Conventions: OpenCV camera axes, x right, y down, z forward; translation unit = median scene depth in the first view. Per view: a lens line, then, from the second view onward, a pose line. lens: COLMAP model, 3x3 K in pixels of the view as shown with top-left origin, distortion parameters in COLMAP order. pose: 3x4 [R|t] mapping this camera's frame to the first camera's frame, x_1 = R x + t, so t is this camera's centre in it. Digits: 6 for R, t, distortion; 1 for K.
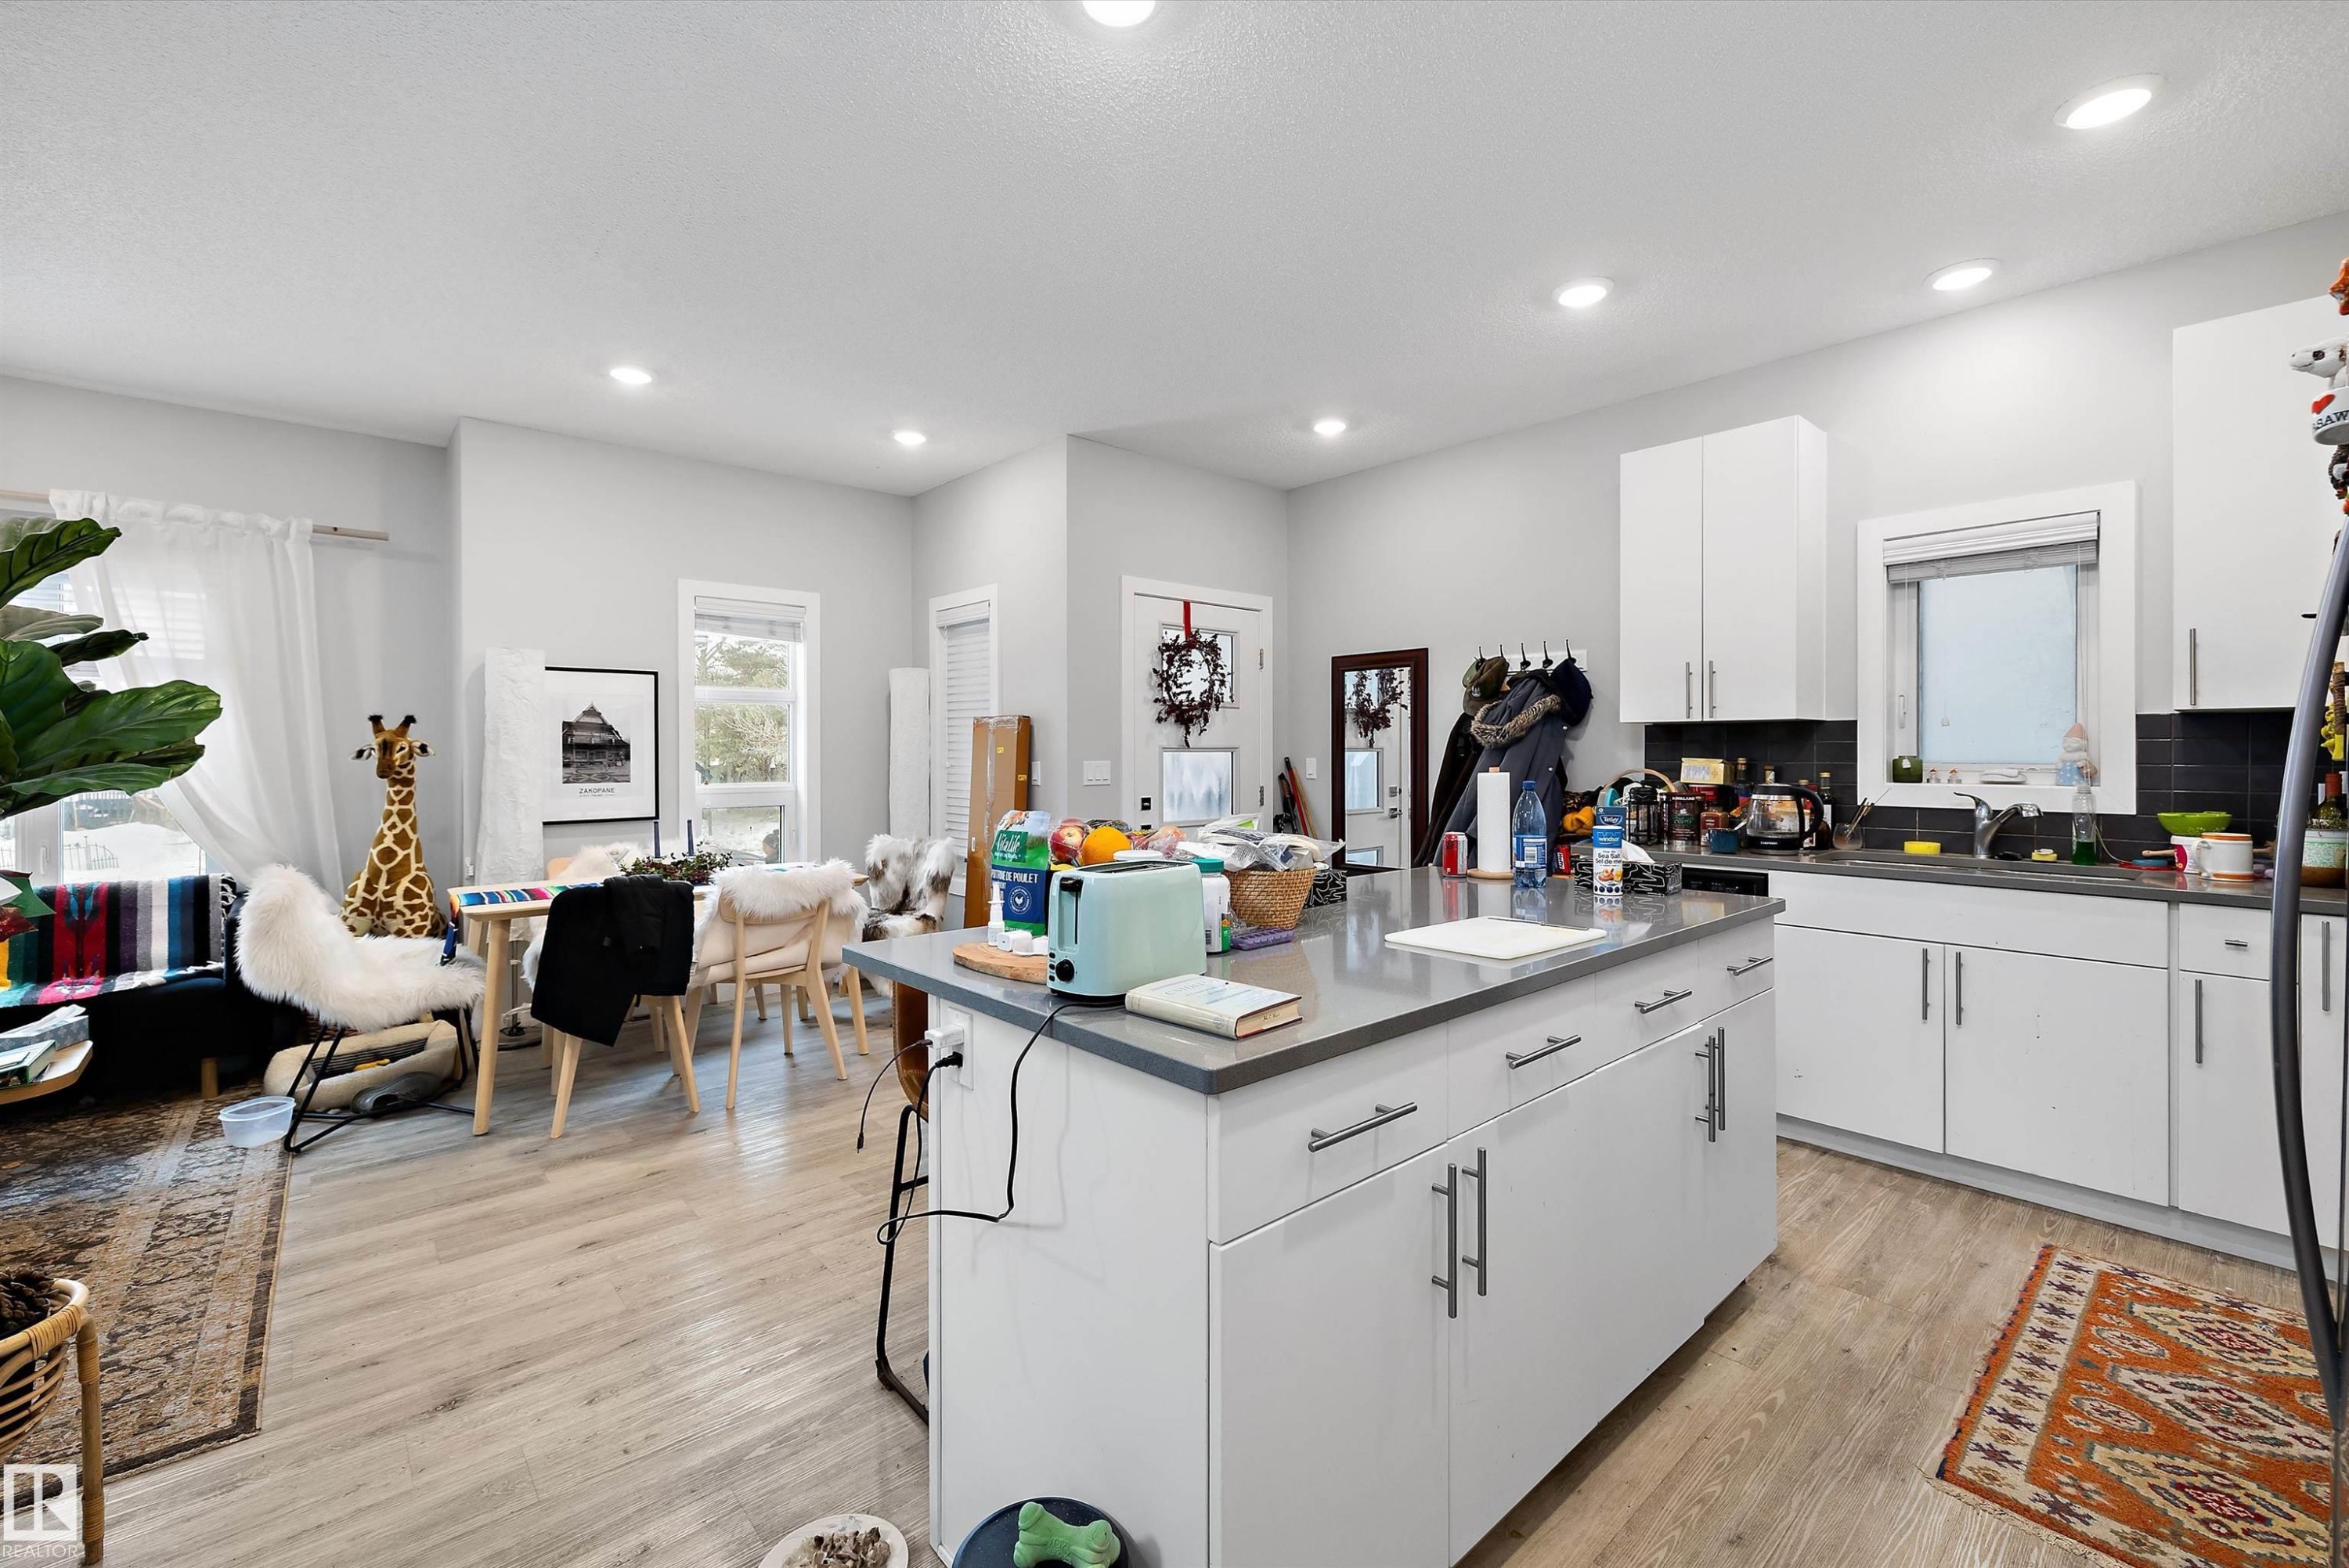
lens RADIAL K [[985.5, 0, 1150.7], [0, 985.5, 752.3], [0, 0, 1]] dist [-0.001389, 0.000414]
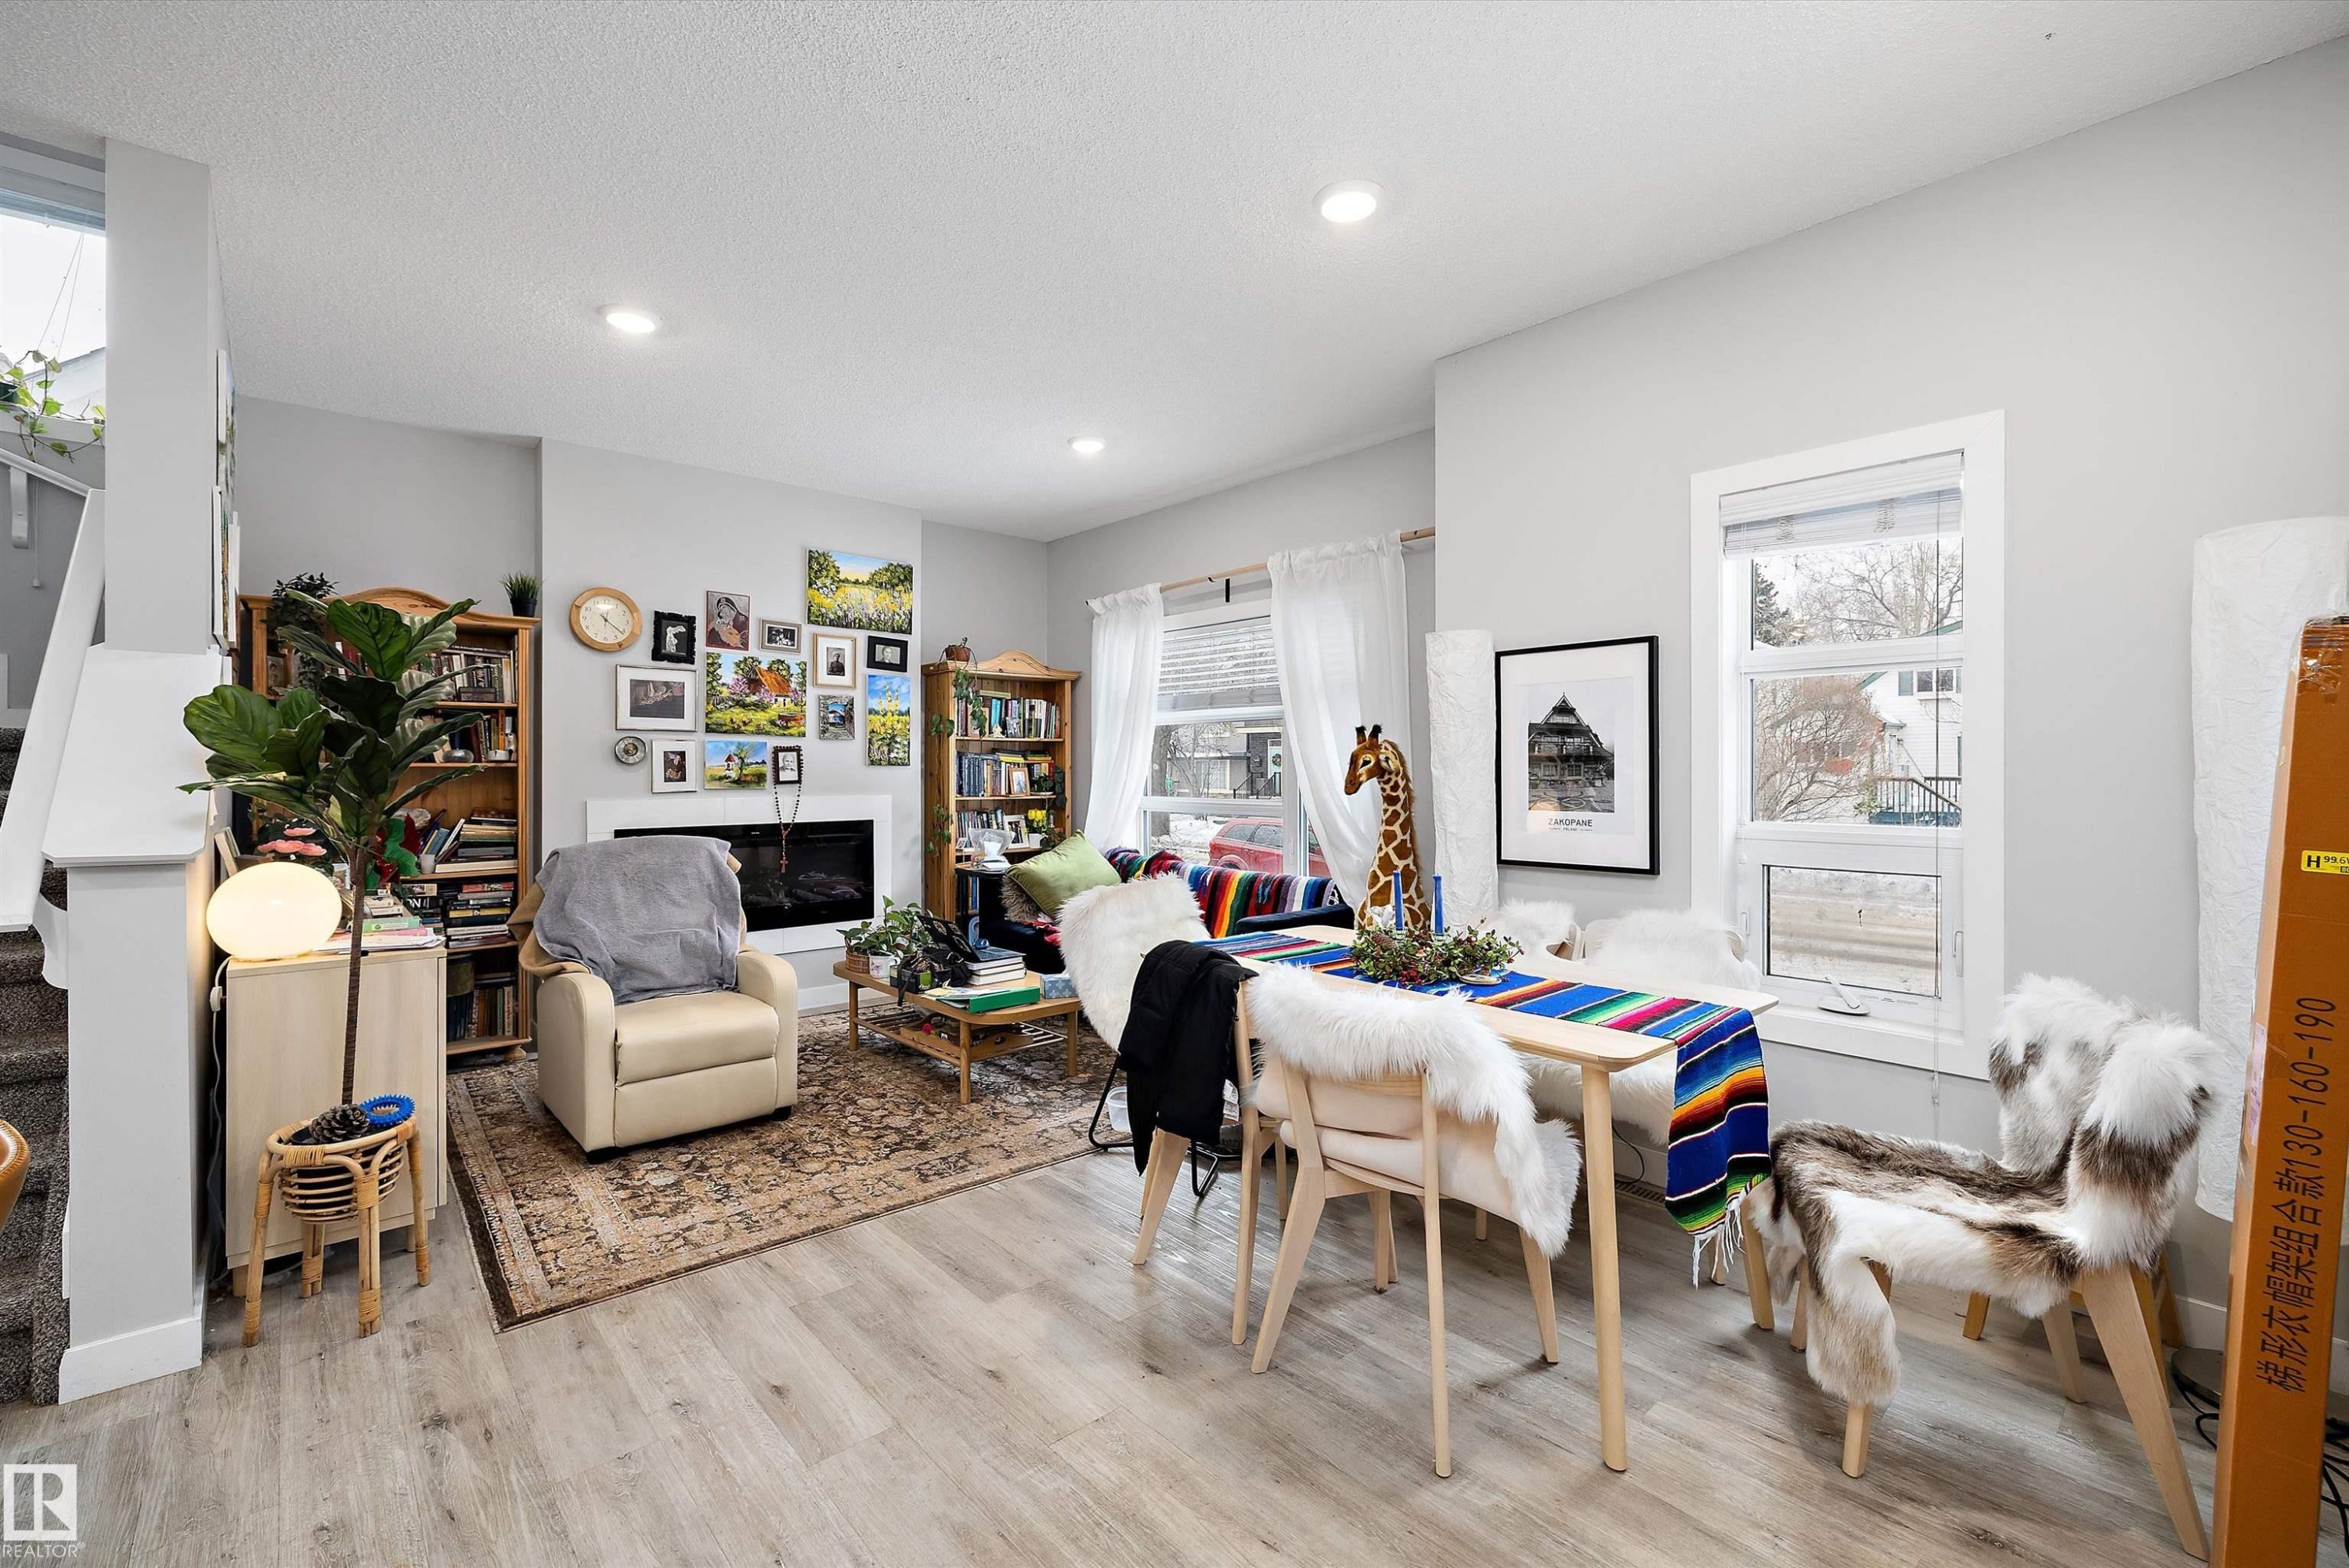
lens RADIAL K [[985.5, 0, 1169.9], [0, 985.5, 774.2], [0, 0, 1]] dist [-0.001389, 0.000414]
pose [[0.014329, 0.005491, -0.999882, 0.184924], [0.000948, 0.999984, 0.005505, 0.002053], [0.999897, -0.001027, 0.014323, 1.104193]]
